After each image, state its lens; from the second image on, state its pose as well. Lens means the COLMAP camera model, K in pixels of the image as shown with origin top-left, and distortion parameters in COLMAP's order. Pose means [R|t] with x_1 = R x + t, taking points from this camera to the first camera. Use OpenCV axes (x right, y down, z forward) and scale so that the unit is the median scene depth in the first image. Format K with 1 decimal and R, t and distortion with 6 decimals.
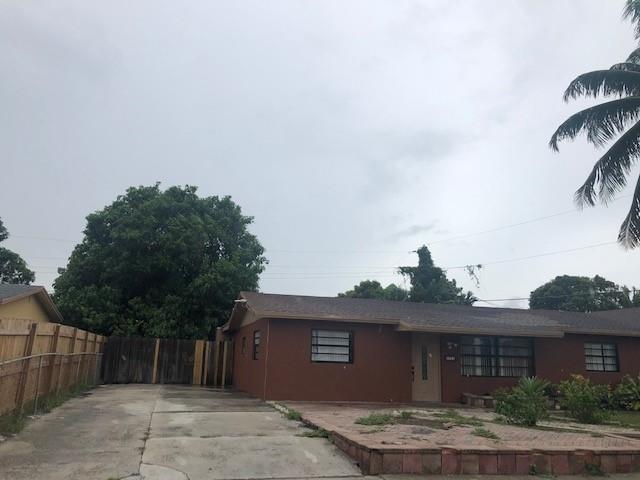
lens RADIAL K [[511.4, 0, 318.2], [0, 511.4, 231.5], [0, 0, 1]] dist [0.038242, -0.034669]
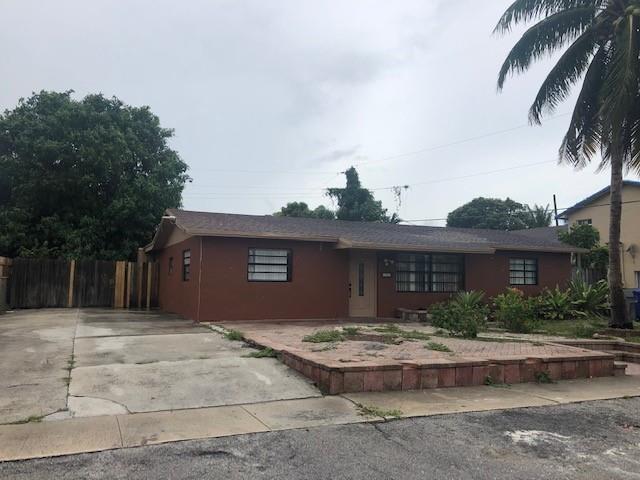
lens RADIAL K [[511.4, 0, 322.6], [0, 511.4, 236.7], [0, 0, 1]] dist [0.038242, -0.034669]
pose [[0.986948, -0.003701, 0.160996, -0.026690], [-0.022019, 0.987245, 0.157677, 0.017797], [-0.159526, -0.159164, 0.974278, 0.058635]]
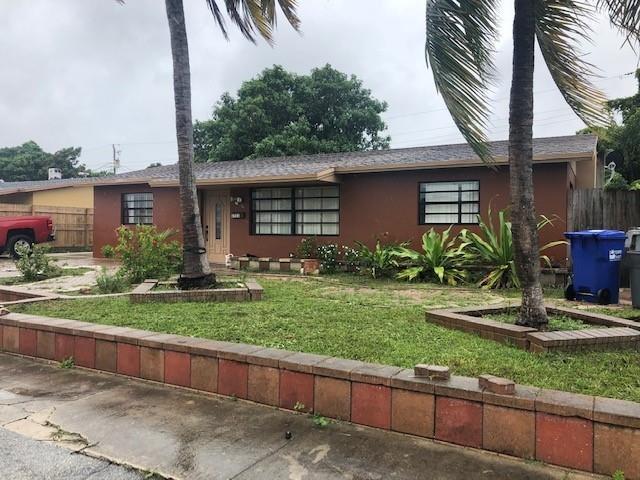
lens RADIAL K [[511.4, 0, 320.6], [0, 511.4, 238.0], [0, 0, 1]] dist [0.038242, -0.034669]
pose [[0.736126, -0.016161, -0.676652, 0.934533], [0.178374, 0.969006, 0.170909, 0.160553], [0.652918, -0.246508, 0.716193, 0.465749]]
